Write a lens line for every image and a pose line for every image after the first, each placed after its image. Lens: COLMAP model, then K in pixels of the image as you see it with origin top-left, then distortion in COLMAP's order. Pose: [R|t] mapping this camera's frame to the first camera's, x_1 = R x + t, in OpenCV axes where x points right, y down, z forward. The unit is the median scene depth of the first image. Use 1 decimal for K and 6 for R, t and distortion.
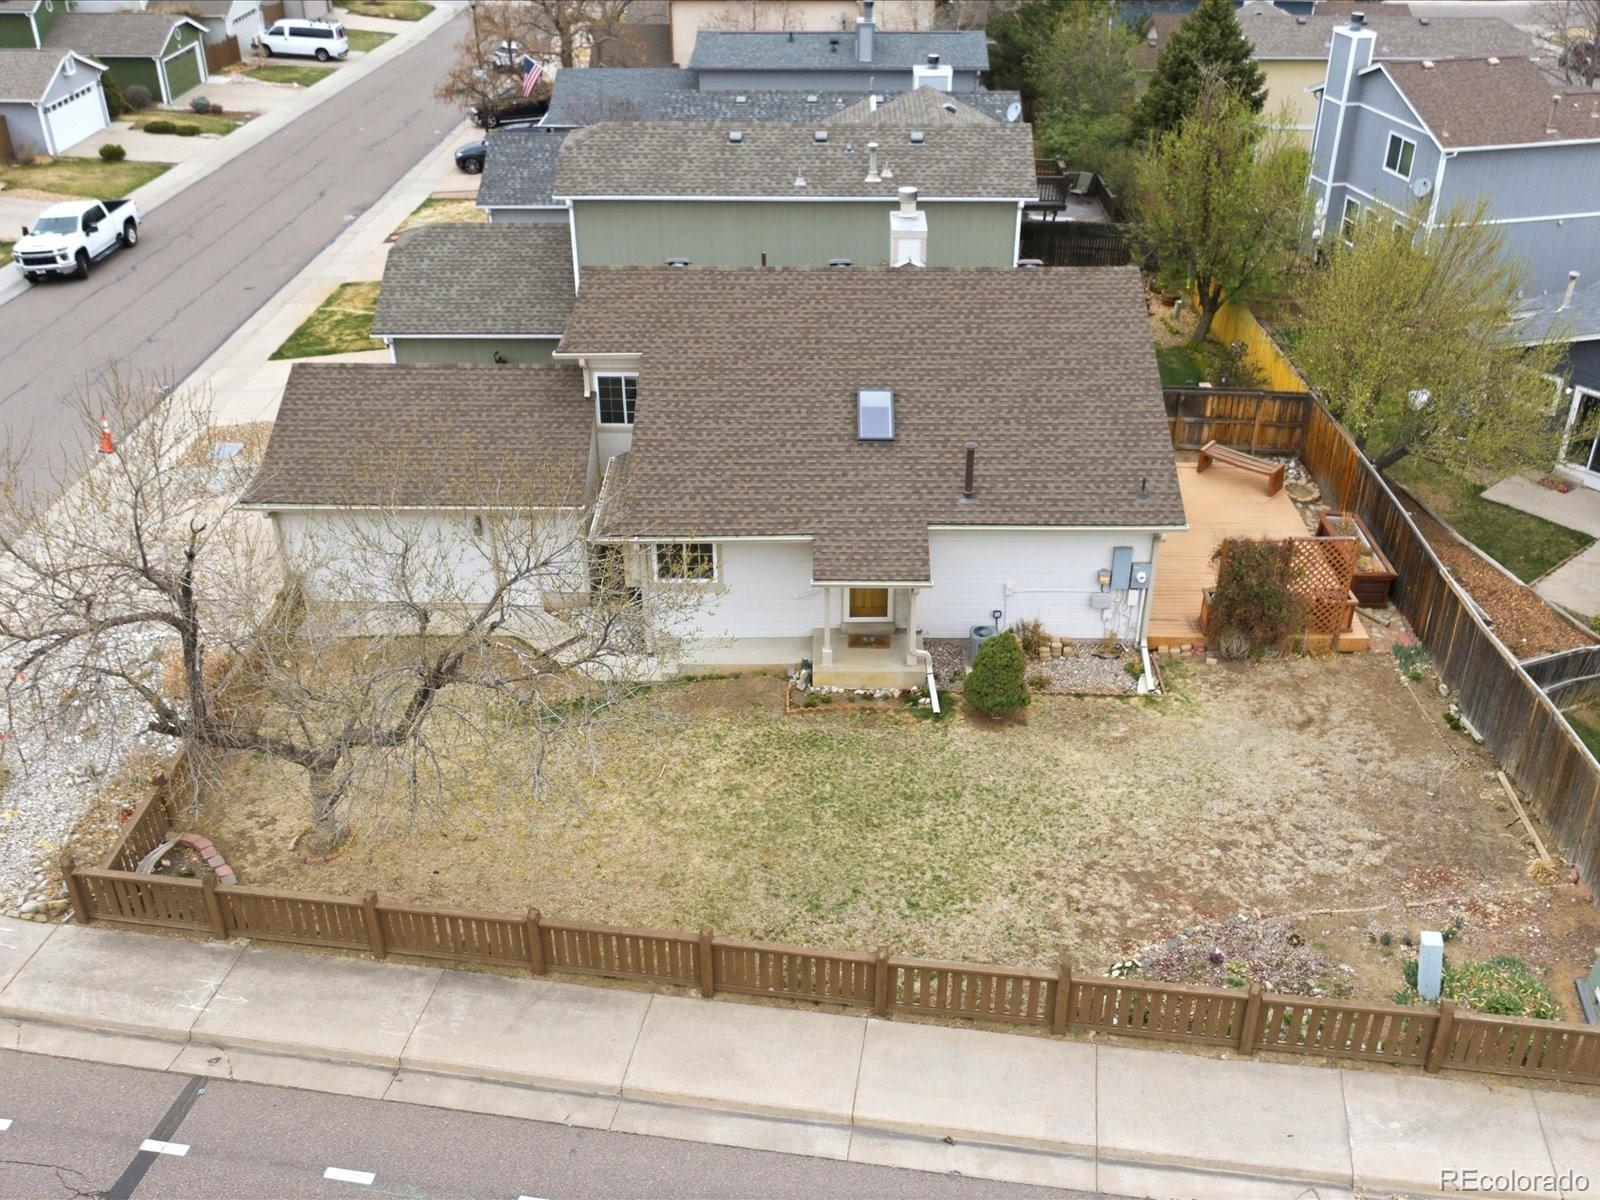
lens RADIAL K [[1469.0, 0, 805.2], [0, 1469.0, 595.7], [0, 0, 1]] dist [-0.023325, -0.000577]
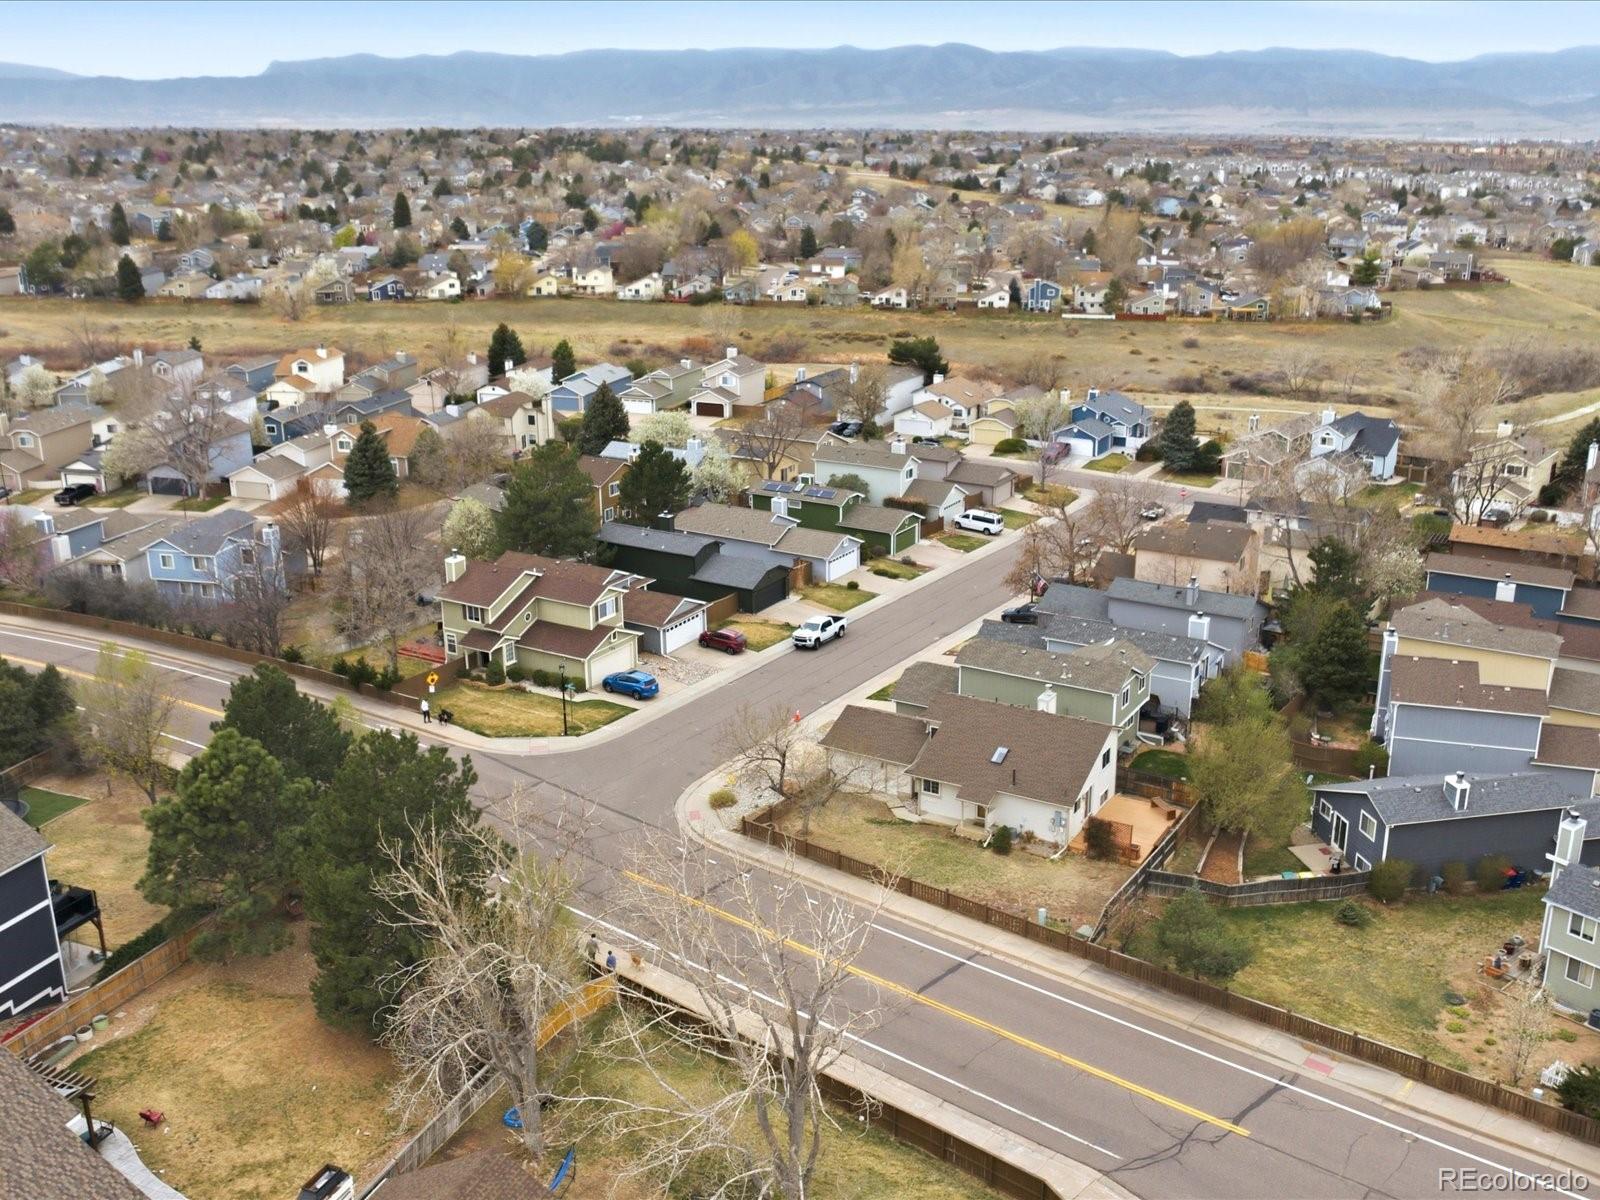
lens RADIAL K [[1469.0, 0, 805.2], [0, 1469.0, 595.7], [0, 0, 1]] dist [-0.023325, -0.000577]
pose [[0.860501, 0.144831, -0.488428, 0.610079], [-0.254062, 0.953008, -0.165009, 0.091022], [0.441577, 0.266082, 0.856861, -1.018965]]
